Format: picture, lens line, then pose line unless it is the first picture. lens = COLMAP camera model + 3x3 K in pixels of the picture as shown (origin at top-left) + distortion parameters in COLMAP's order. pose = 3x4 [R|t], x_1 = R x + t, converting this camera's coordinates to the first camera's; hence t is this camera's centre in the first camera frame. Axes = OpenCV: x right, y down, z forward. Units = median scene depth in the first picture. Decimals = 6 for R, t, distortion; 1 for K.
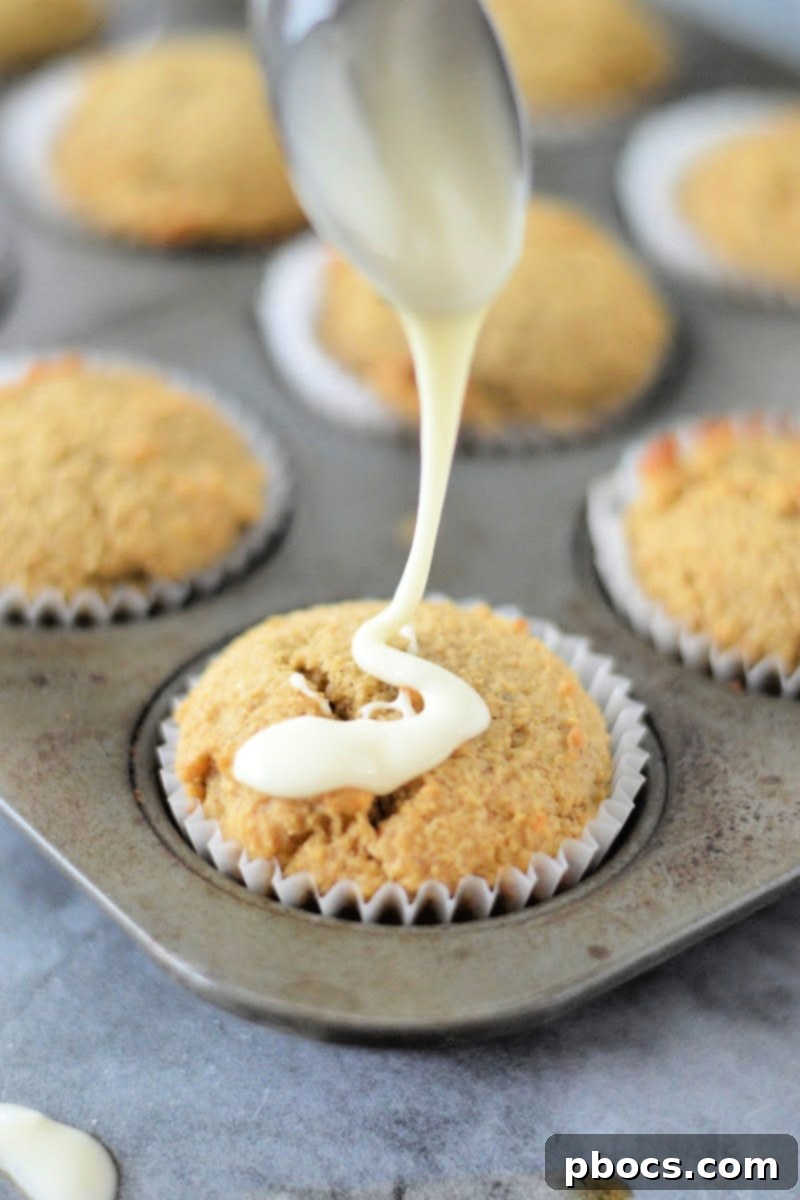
lens RADIAL K [[2862.4, 0, 400.0], [0, 2862.4, 600.0], [0, 0, 1]] dist [-0.124483, 0.256684]
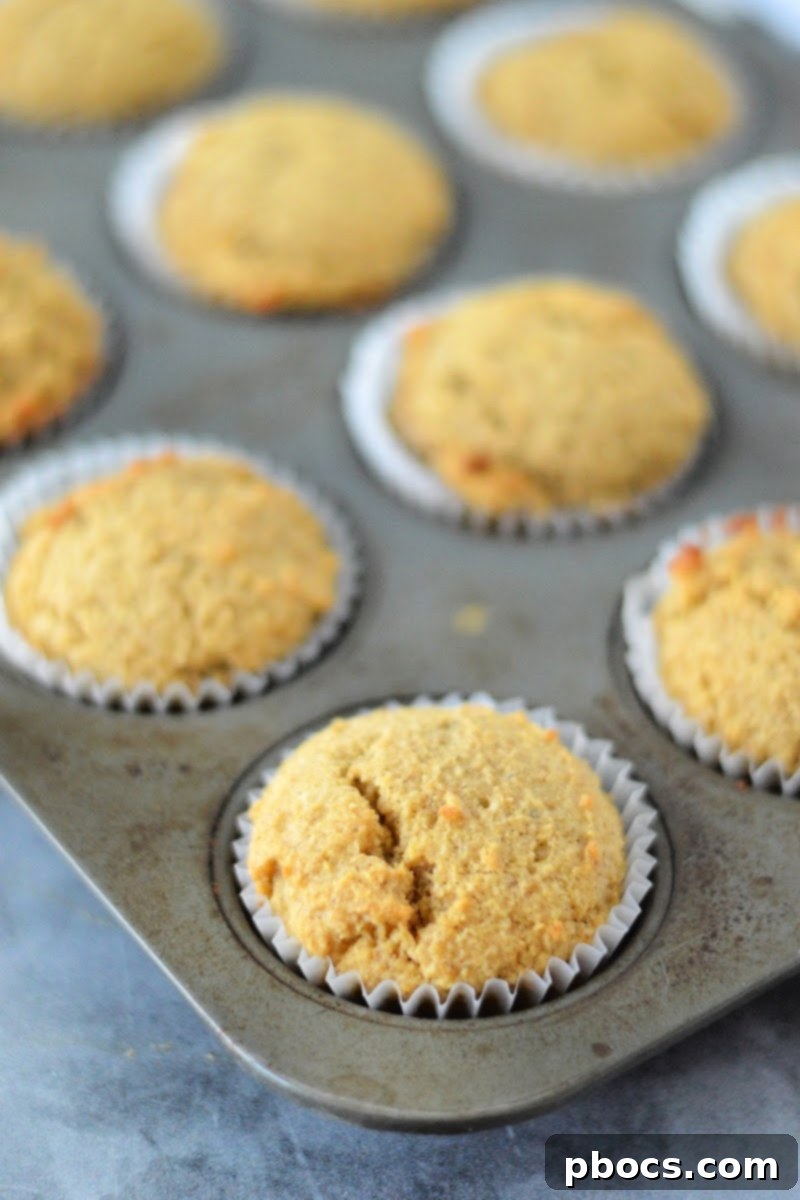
lens RADIAL K [[2862.4, 0, 400.0], [0, 2862.4, 600.0], [0, 0, 1]] dist [-0.124483, 0.256684]
pose [[0.998492, 0.019663, -0.051256, 0.041201], [-0.014101, 0.994191, 0.106701, -0.174605], [0.053056, -0.105817, 0.992969, -0.141595]]
